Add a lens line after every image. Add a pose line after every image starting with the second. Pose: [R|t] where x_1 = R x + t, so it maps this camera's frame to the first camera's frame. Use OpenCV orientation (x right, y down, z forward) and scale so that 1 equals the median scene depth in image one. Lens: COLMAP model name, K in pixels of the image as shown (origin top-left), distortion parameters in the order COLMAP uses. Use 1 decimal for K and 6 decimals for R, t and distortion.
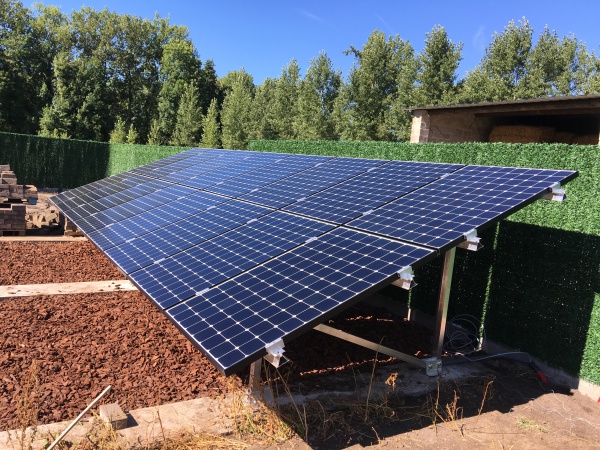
lens RADIAL K [[506.4, 0, 297.2], [0, 506.4, 221.4], [0, 0, 1]] dist [0.075204, -0.114545]
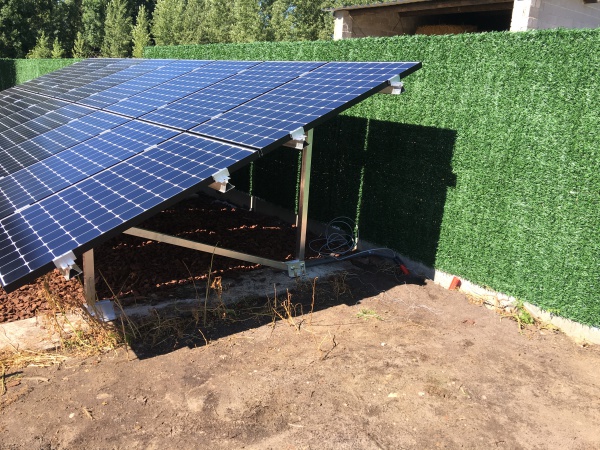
lens RADIAL K [[506.4, 0, 297.2], [0, 506.4, 221.4], [0, 0, 1]] dist [0.075204, -0.114545]
pose [[0.994375, -0.063712, 0.084606, 0.155379], [0.048985, 0.984914, 0.165965, 0.019872], [-0.093904, -0.160888, 0.982495, 0.016548]]
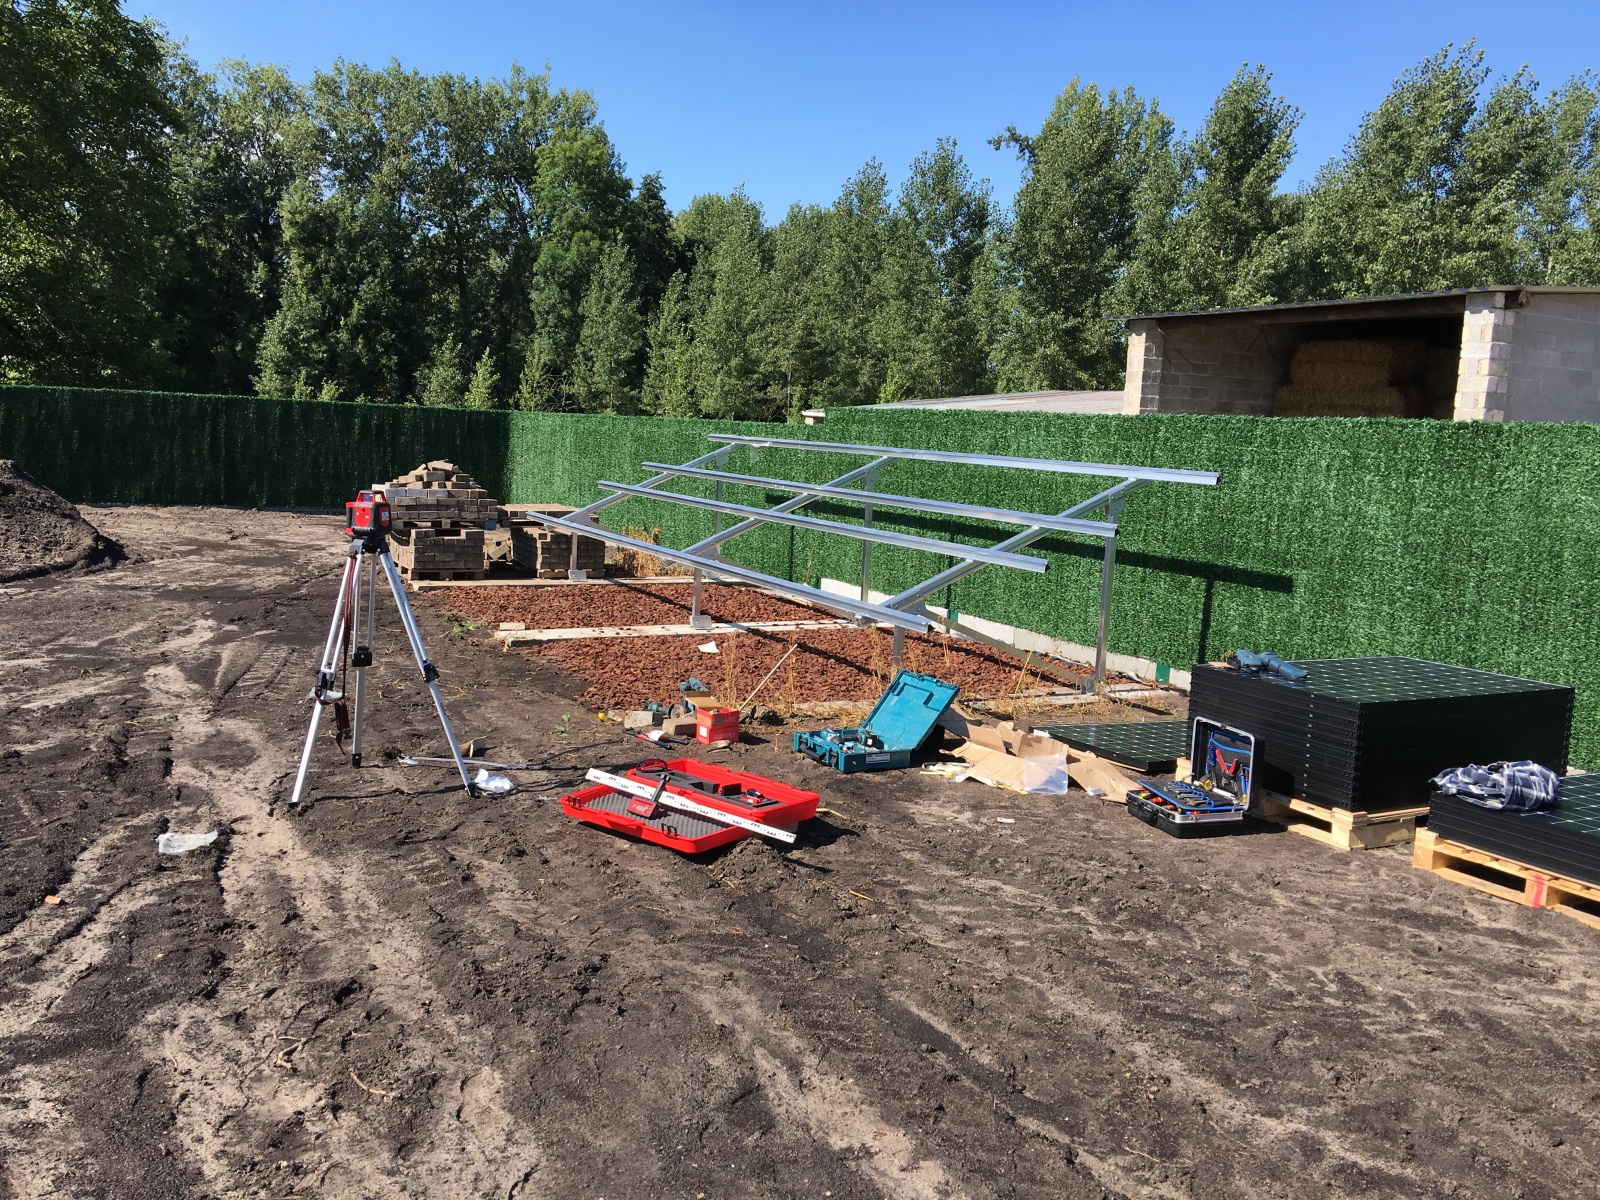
lens RADIAL K [[1368.3, 0, 672.5], [0, 1368.3, 608.6], [0, 0, 1]] dist [0.071629, 0.003871]
pose [[0.988328, -0.027399, -0.149859, -0.062266], [0.030223, 0.999405, 0.016599, 0.080359], [0.149315, -0.020934, 0.988568, -1.163685]]
